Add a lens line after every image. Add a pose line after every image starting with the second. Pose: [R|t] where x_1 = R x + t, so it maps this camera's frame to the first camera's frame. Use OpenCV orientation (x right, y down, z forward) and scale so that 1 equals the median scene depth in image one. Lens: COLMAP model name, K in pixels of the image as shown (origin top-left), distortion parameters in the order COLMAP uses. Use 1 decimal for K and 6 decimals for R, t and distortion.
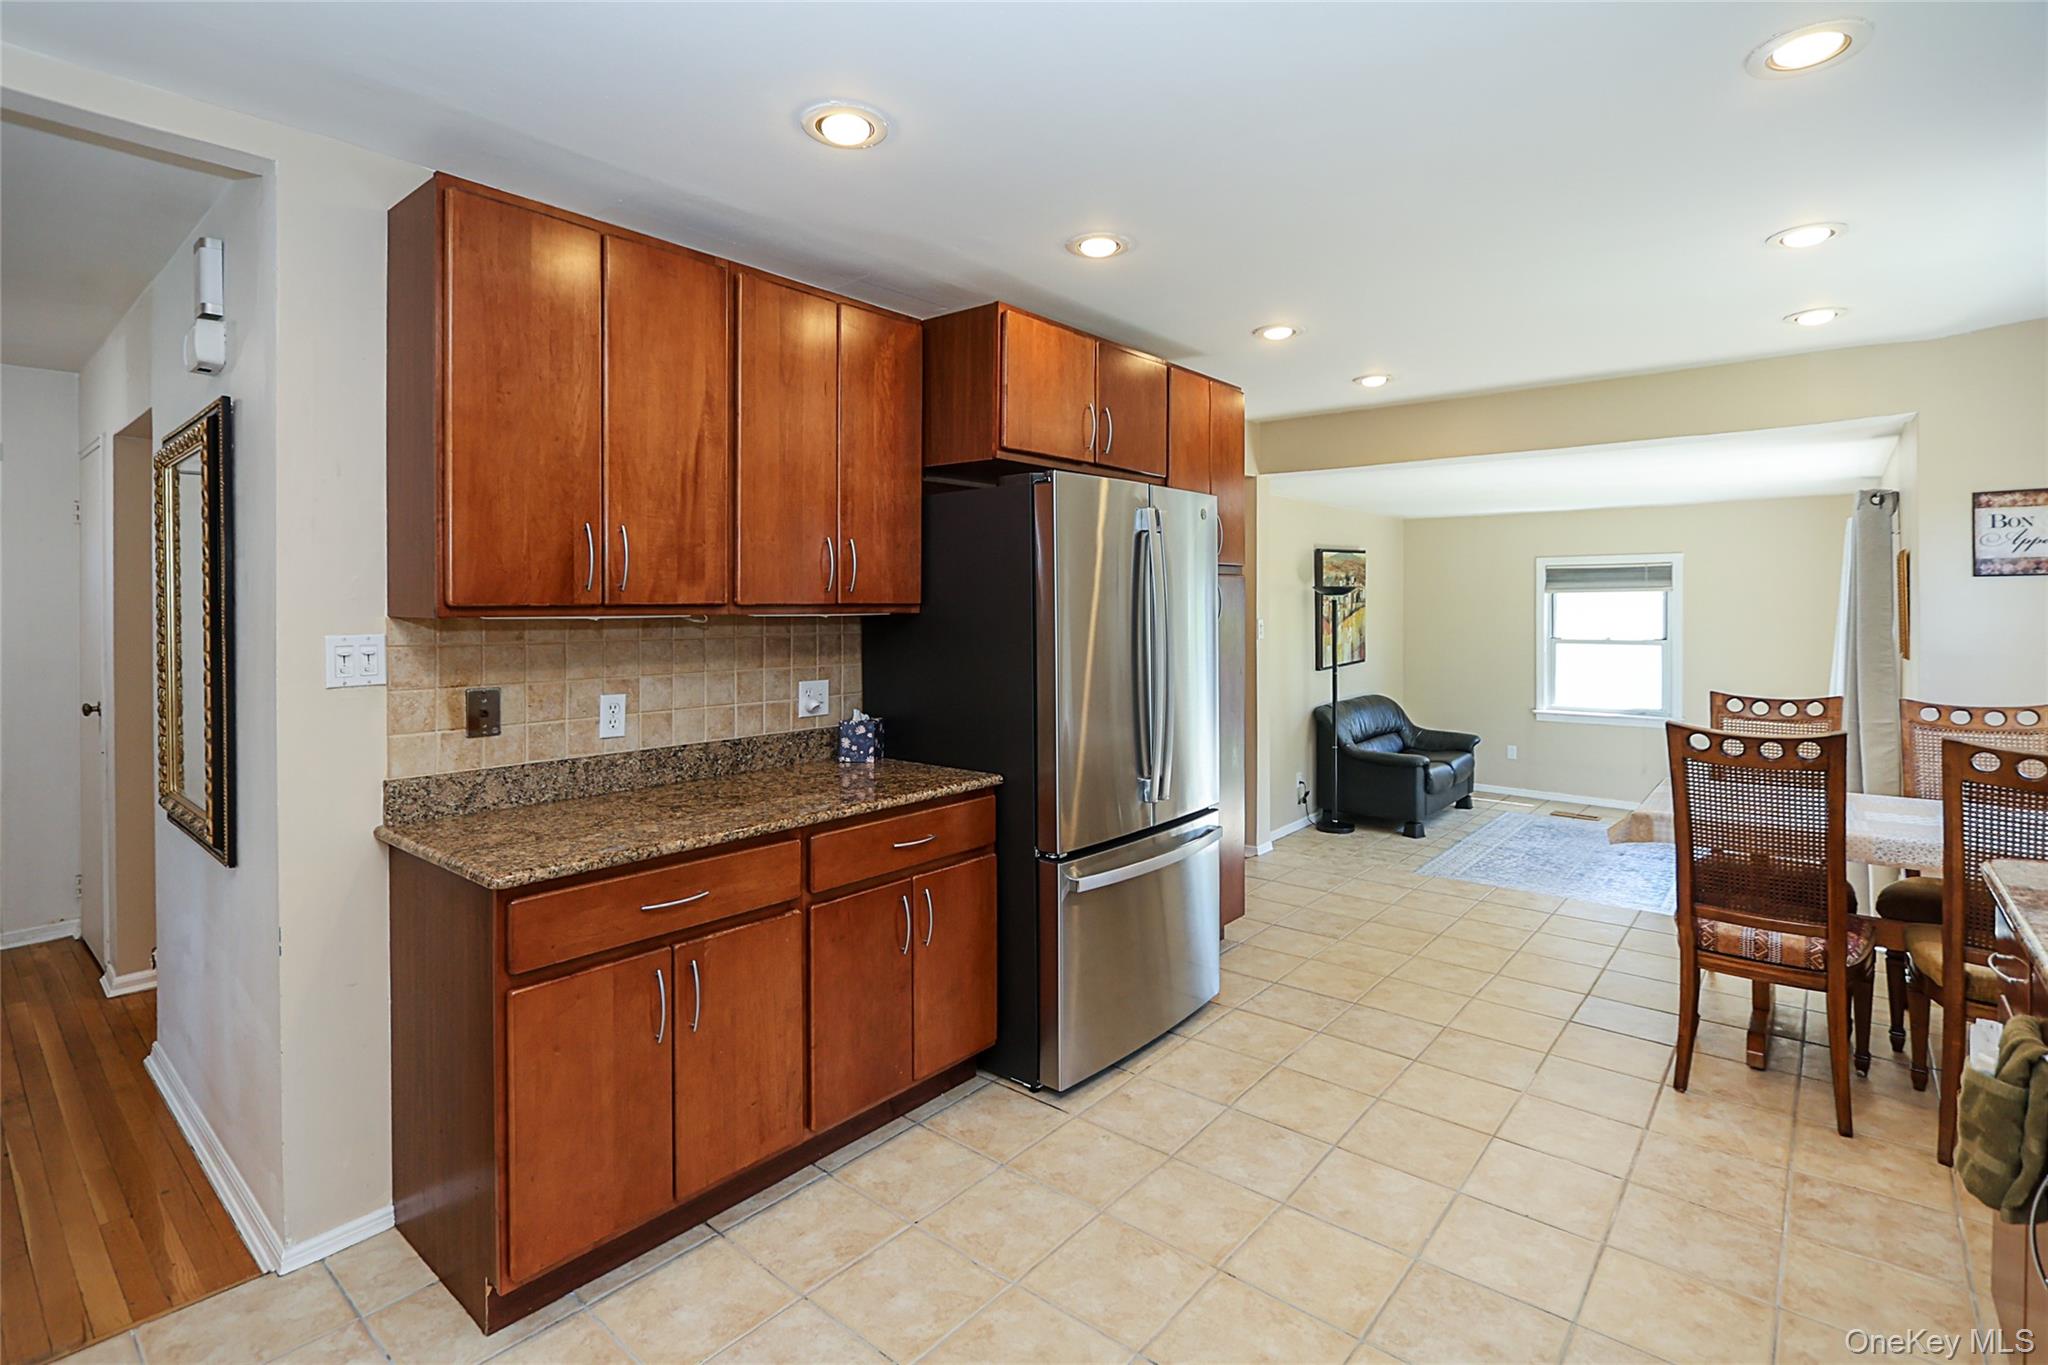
lens RADIAL K [[963.9, 0, 1015.7], [0, 963.9, 604.4], [0, 0, 1]] dist [-0.004890, -0.000360]
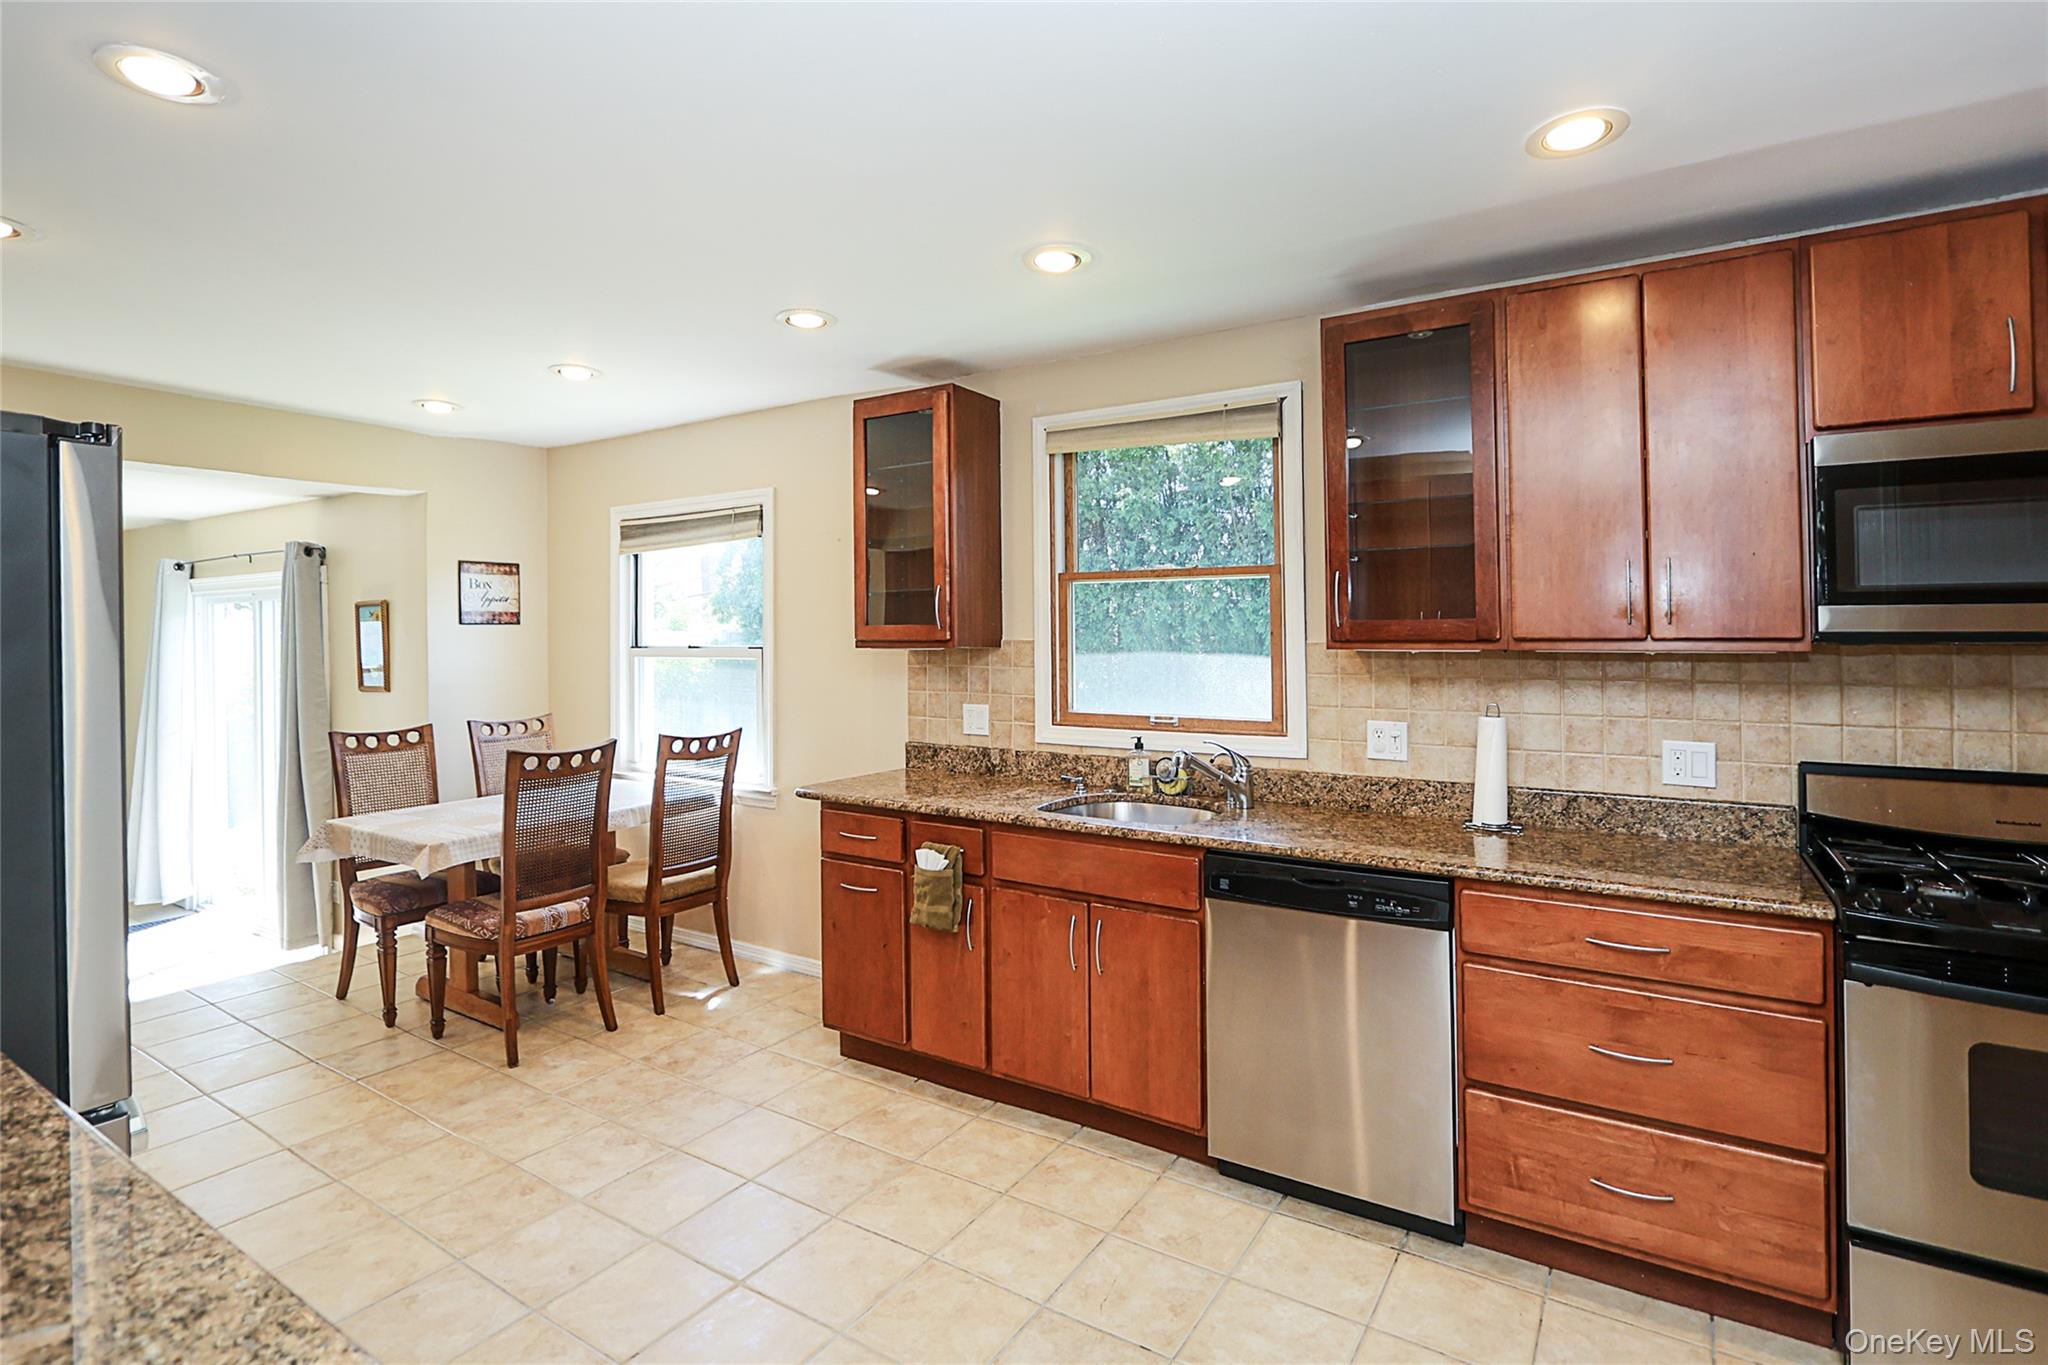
lens RADIAL K [[1015.4, 0, 1018.8], [0, 1015.4, 625.5], [0, 0, 1]] dist [-0.002159, -0.000035]
pose [[-0.128427, 0.013437, 0.991628, -0.626076], [0.001283, 0.999910, -0.013383, -0.011138], [-0.991718, -0.000447, -0.128432, 0.559039]]
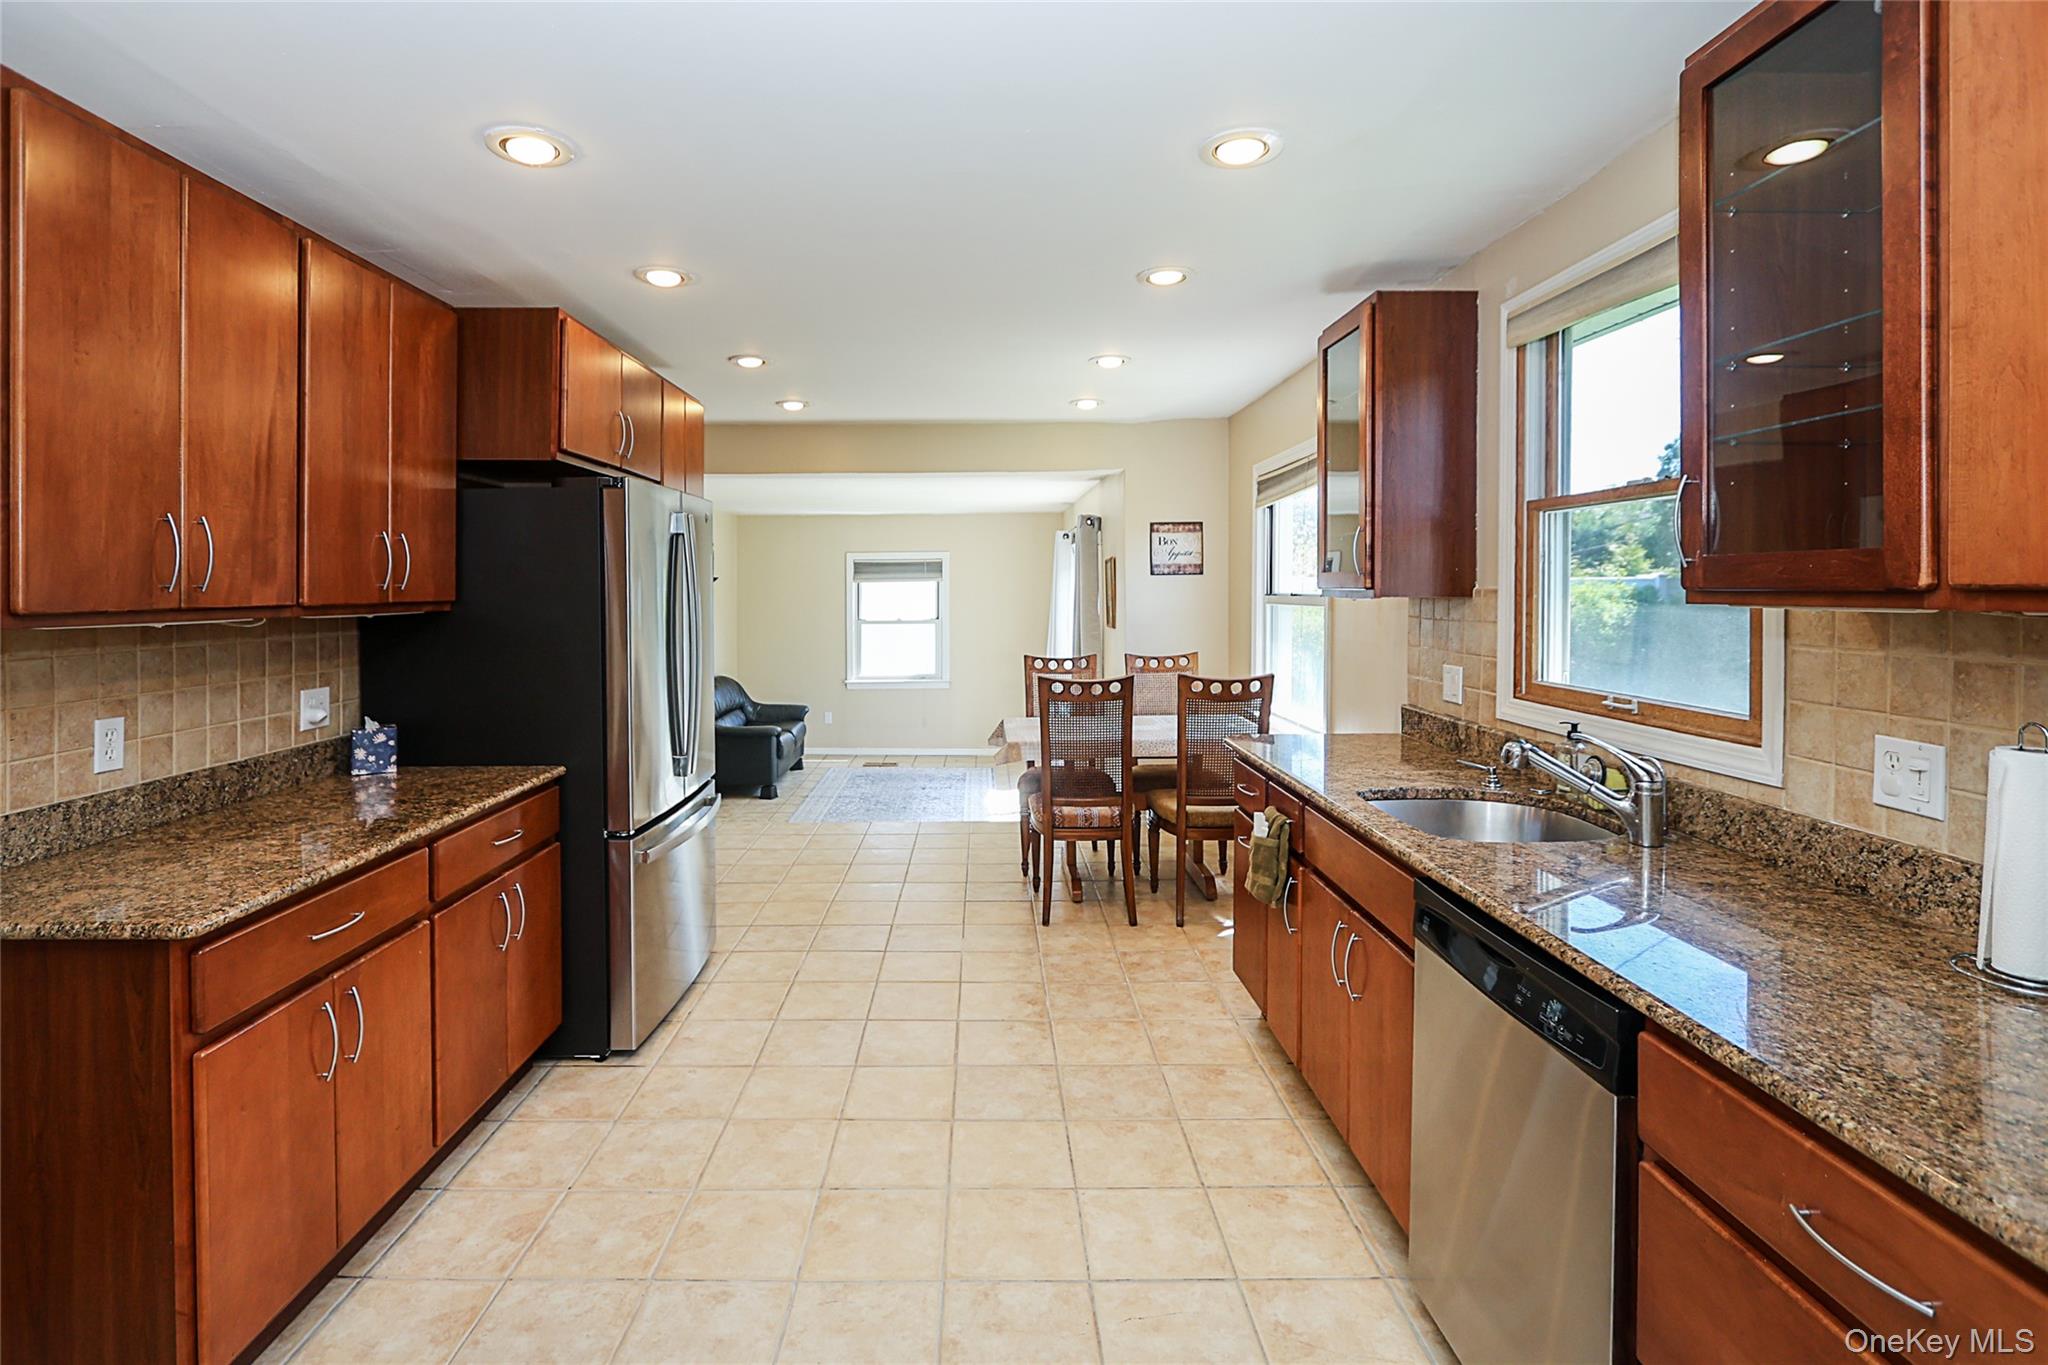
lens RADIAL K [[981.7, 0, 948.5], [0, 981.7, 585.3], [0, 0, 1]] dist [-0.002524, -0.000307]
pose [[0.780618, -0.001899, 0.625006, -0.375166], [0.004601, 0.999986, -0.002708, -0.013106], [-0.624992, 0.004990, 0.780615, -0.087879]]
